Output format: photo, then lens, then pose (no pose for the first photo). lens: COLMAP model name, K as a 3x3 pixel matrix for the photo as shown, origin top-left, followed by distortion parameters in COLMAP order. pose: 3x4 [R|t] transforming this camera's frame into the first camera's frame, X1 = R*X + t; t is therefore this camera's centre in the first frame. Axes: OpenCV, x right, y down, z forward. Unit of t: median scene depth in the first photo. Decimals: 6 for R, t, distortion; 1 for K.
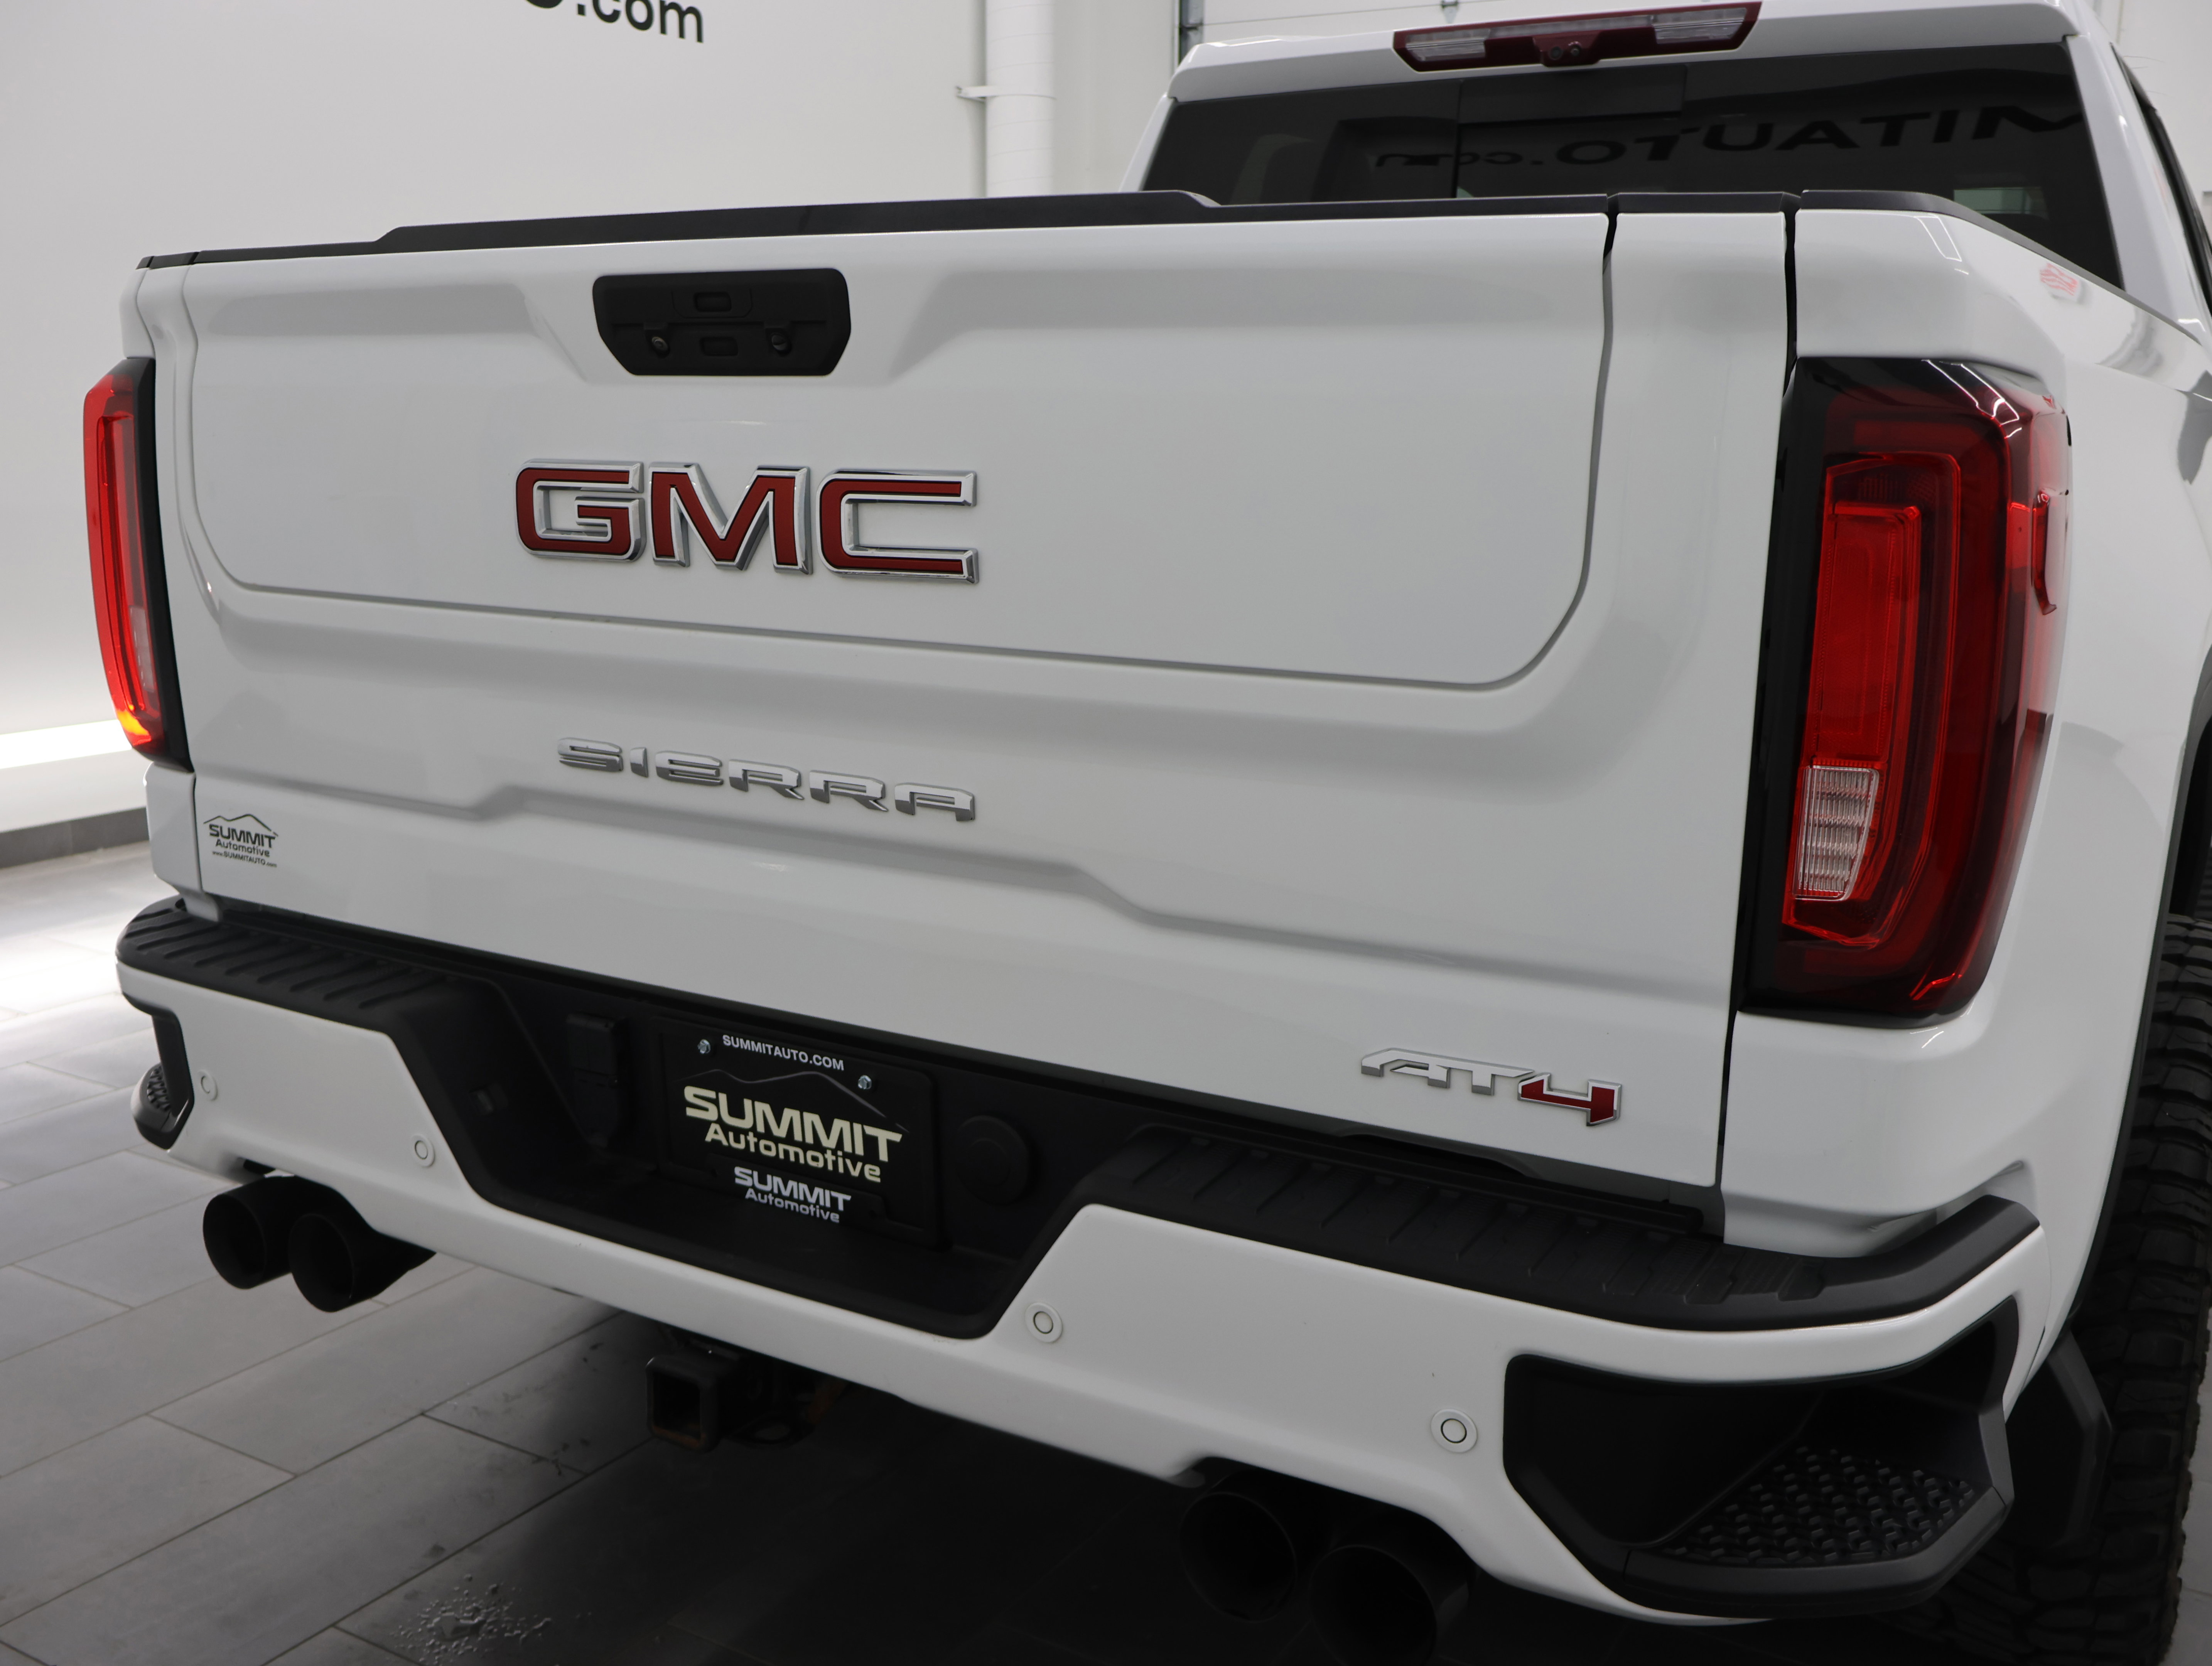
lens RADIAL K [[2076.1, 0, 1106.0], [0, 2076.1, 833.0], [0, 0, 1]] dist [-0.005789, -0.004149]
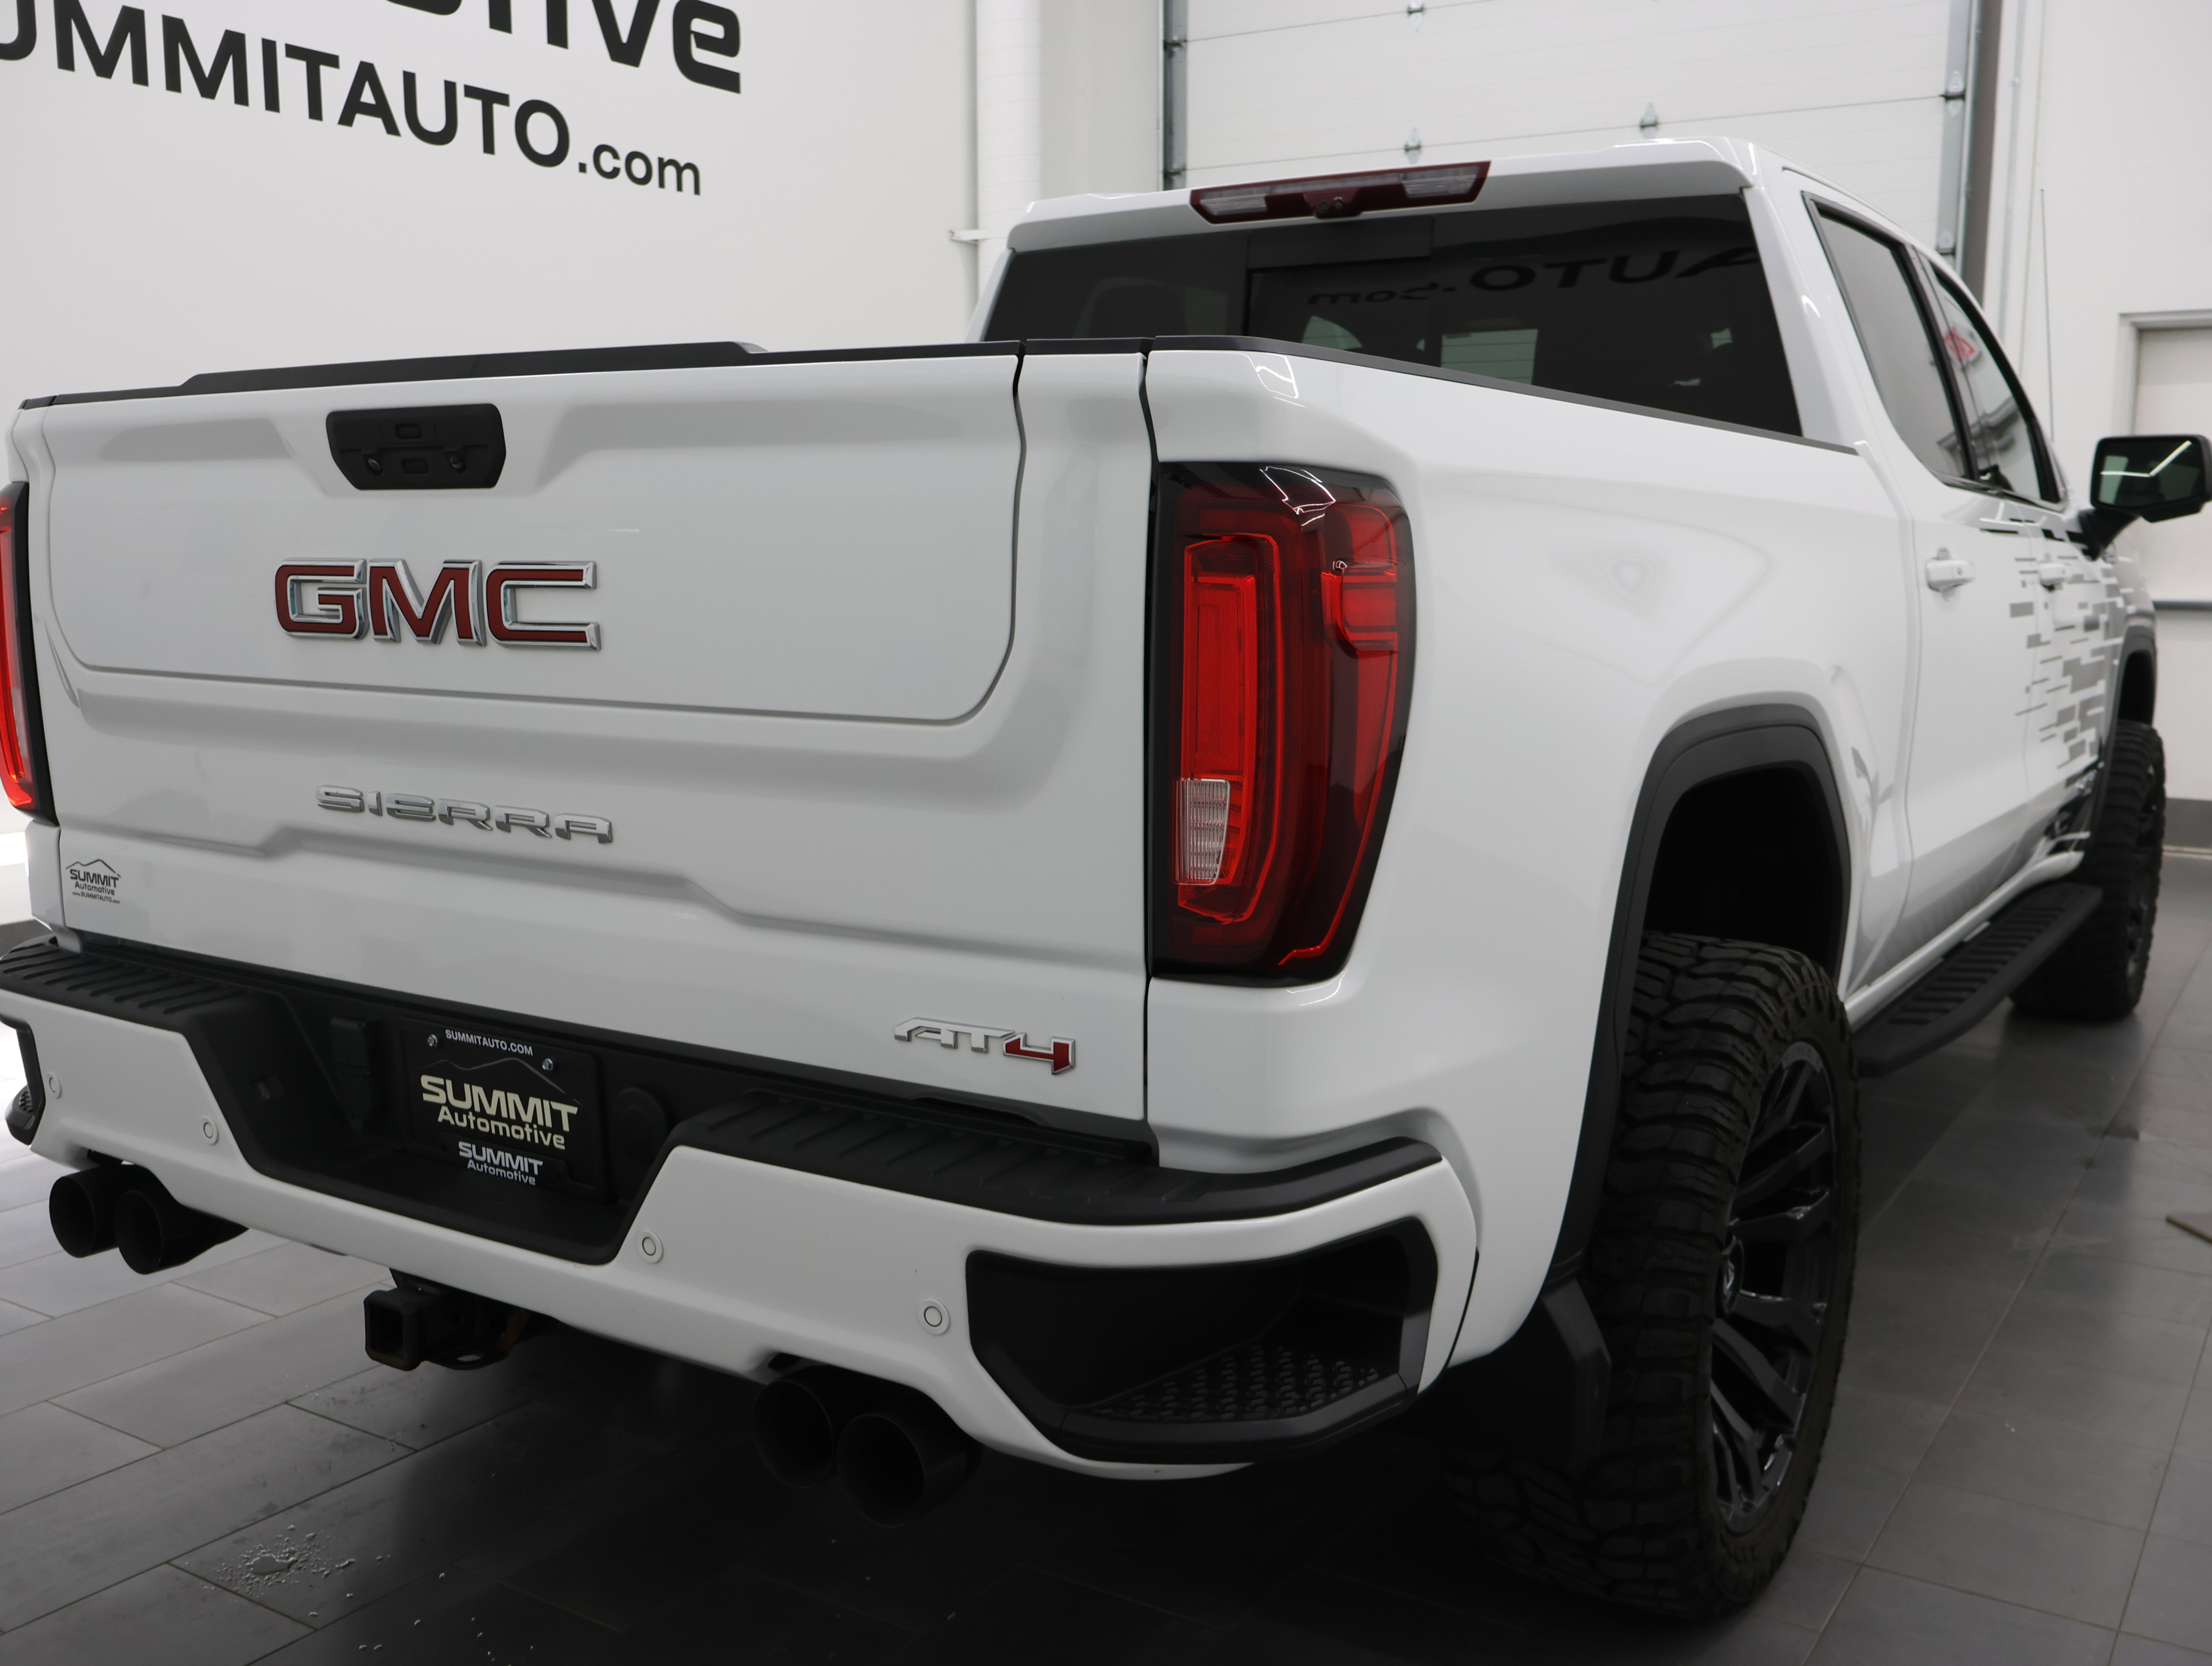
lens RADIAL K [[2057.8, 0, 1106.0], [0, 2057.8, 833.0], [0, 0, 1]] dist [-0.009852, -0.013438]
pose [[0.999502, -0.004657, -0.031215, 0.241604], [0.002871, 0.998370, -0.057006, 0.053113], [0.031429, 0.056888, 0.997886, -0.191952]]
